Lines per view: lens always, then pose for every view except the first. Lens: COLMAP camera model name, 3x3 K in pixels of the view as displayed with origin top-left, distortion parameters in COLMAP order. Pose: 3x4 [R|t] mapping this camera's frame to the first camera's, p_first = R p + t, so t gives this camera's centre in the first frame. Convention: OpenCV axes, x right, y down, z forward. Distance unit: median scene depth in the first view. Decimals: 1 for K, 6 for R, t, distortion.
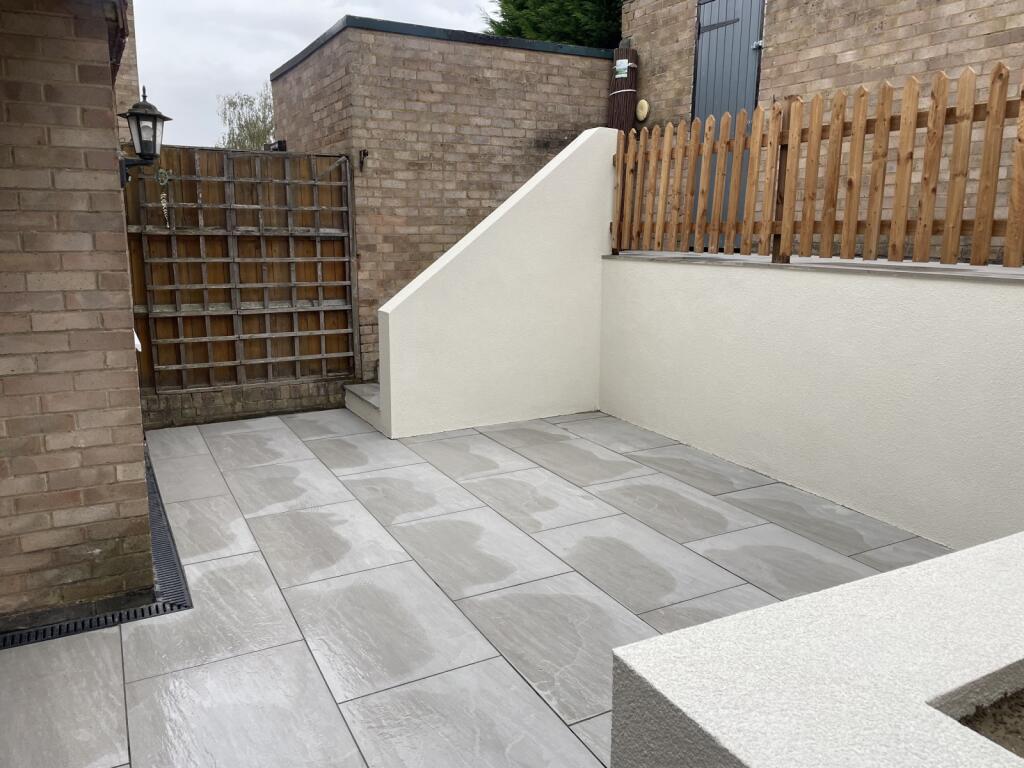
lens RADIAL K [[758.7, 0, 506.8], [0, 758.7, 381.6], [0, 0, 1]] dist [0.027891, -0.041538]
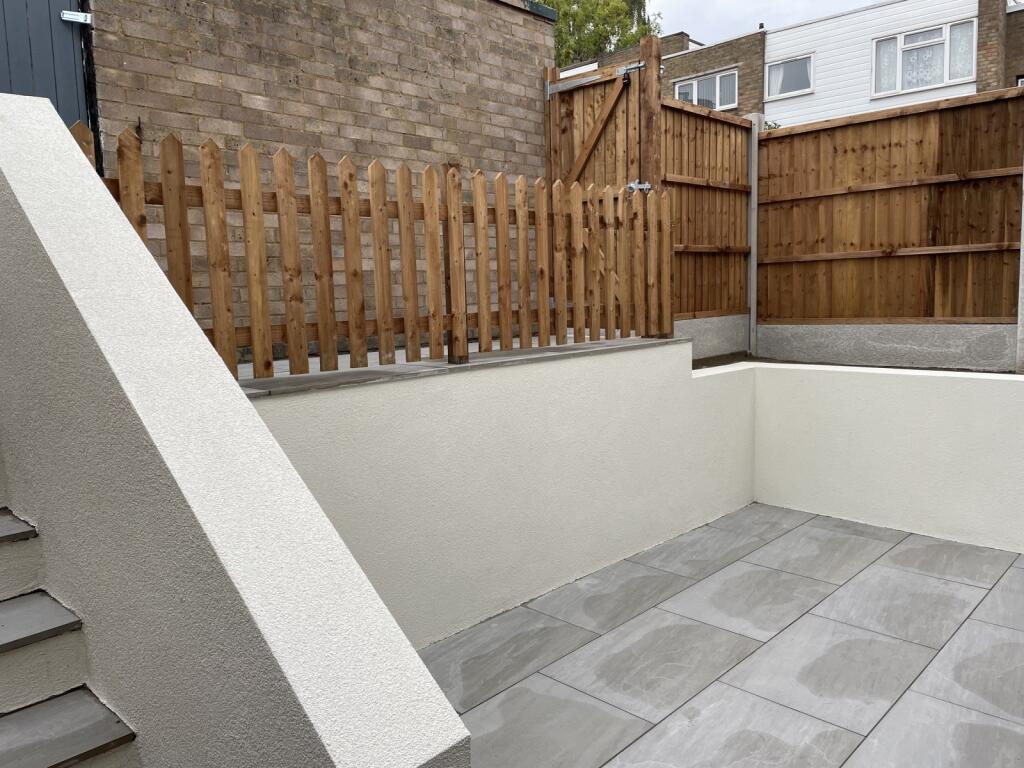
lens RADIAL K [[758.7, 0, 505.3], [0, 758.7, 389.5], [0, 0, 1]] dist [0.027891, -0.041538]
pose [[-0.310749, -0.122930, 0.942509, -0.446162], [0.216440, 0.956398, 0.196103, -0.292285], [-0.925521, 0.264936, -0.270593, 1.239974]]
